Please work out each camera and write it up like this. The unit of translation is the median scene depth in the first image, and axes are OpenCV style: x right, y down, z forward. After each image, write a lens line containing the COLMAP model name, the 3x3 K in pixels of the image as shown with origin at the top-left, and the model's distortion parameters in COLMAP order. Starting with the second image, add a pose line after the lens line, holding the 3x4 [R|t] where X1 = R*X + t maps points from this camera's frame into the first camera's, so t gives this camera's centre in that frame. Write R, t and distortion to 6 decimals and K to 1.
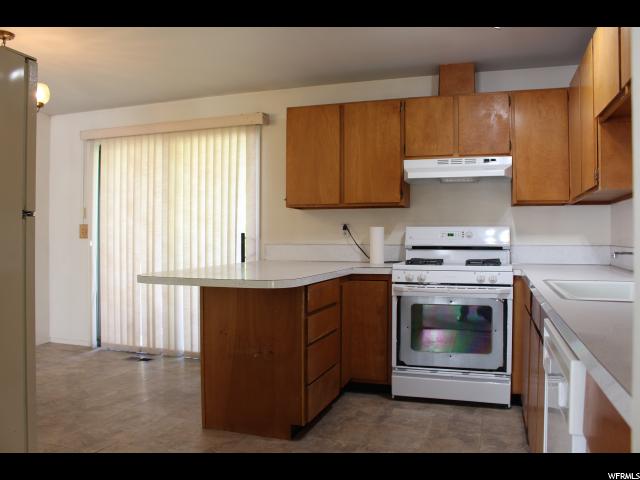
lens RADIAL K [[531.7, 0, 317.7], [0, 531.7, 242.0], [0, 0, 1]] dist [-0.076425, 0.002165]
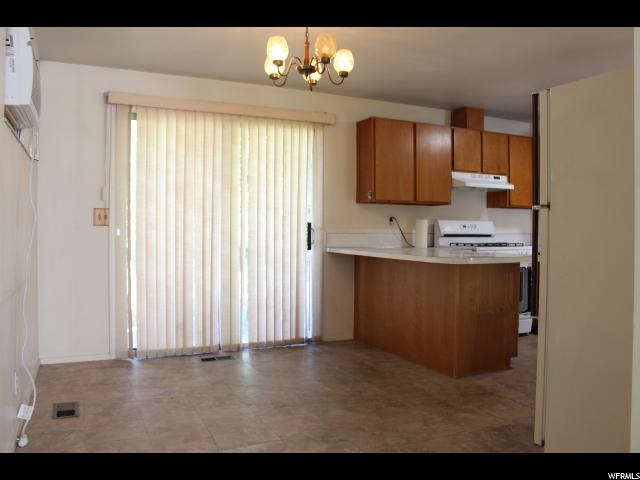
lens RADIAL K [[531.7, 0, 324.2], [0, 531.7, 236.1], [0, 0, 1]] dist [-0.076425, 0.002165]
pose [[0.705968, -0.003756, 0.708234, -0.860687], [-0.002271, 0.999969, 0.007566, 0.001999], [-0.708240, -0.006950, 0.705937, 0.218293]]
